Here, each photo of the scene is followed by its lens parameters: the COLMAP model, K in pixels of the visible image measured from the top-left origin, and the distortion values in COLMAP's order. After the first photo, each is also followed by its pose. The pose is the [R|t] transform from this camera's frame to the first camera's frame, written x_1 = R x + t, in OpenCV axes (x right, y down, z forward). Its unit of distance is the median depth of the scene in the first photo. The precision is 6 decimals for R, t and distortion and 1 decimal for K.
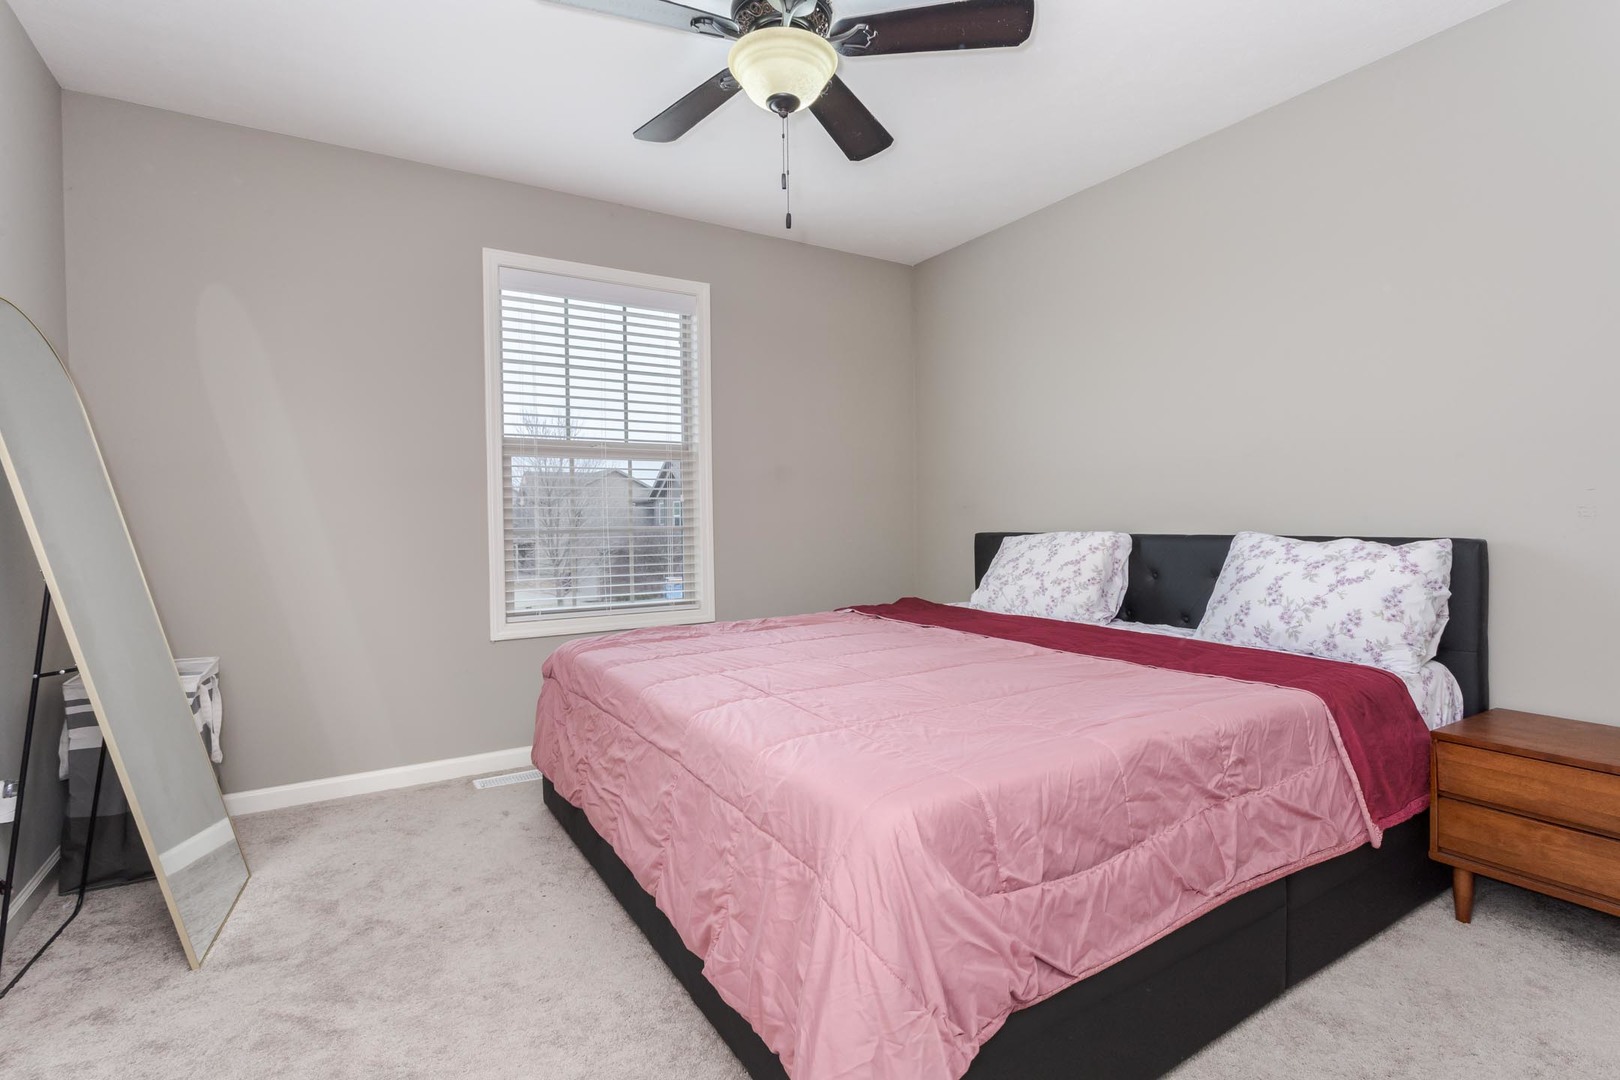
lens RADIAL K [[775.5, 0, 818.8], [0, 775.5, 527.4], [0, 0, 1]] dist [-0.000452, 0.000827]
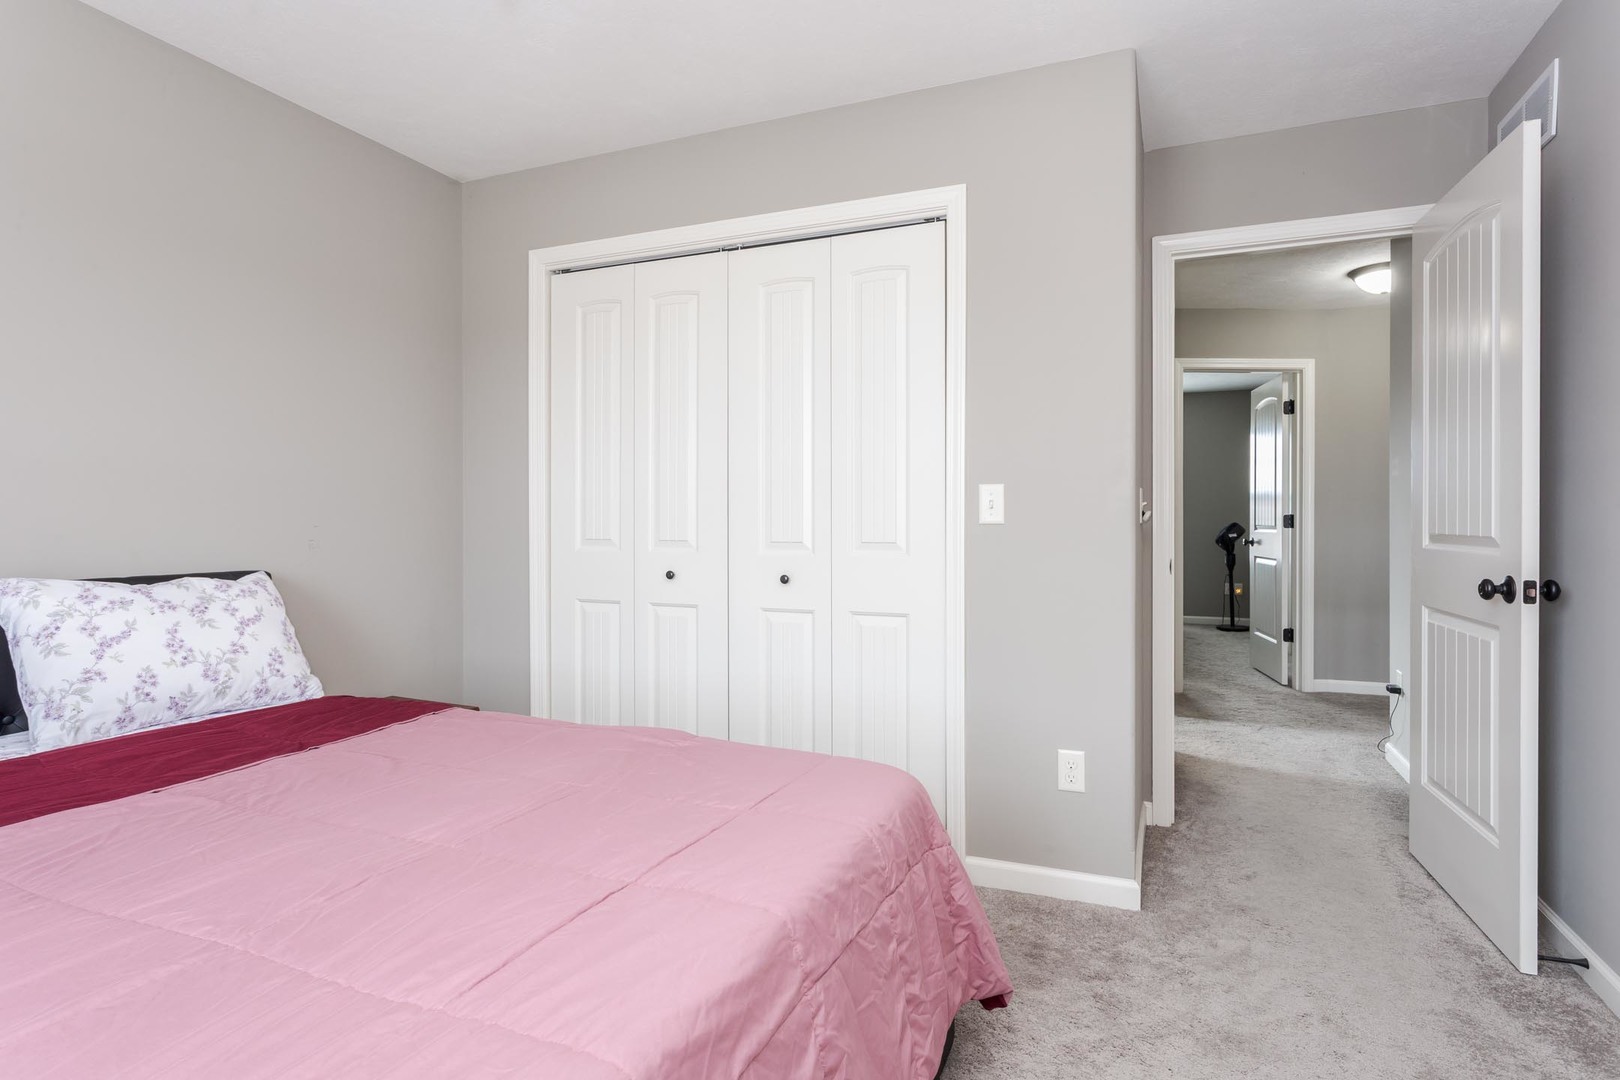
lens RADIAL K [[862.0, 0, 809.4], [0, 862.0, 534.8], [0, 0, 1]] dist [-0.000803, -0.000316]
pose [[-0.585929, -0.002531, 0.810358, -0.519411], [0.015837, 0.999768, 0.014573, -0.036340], [-0.810207, 0.021373, -0.585753, 1.014773]]
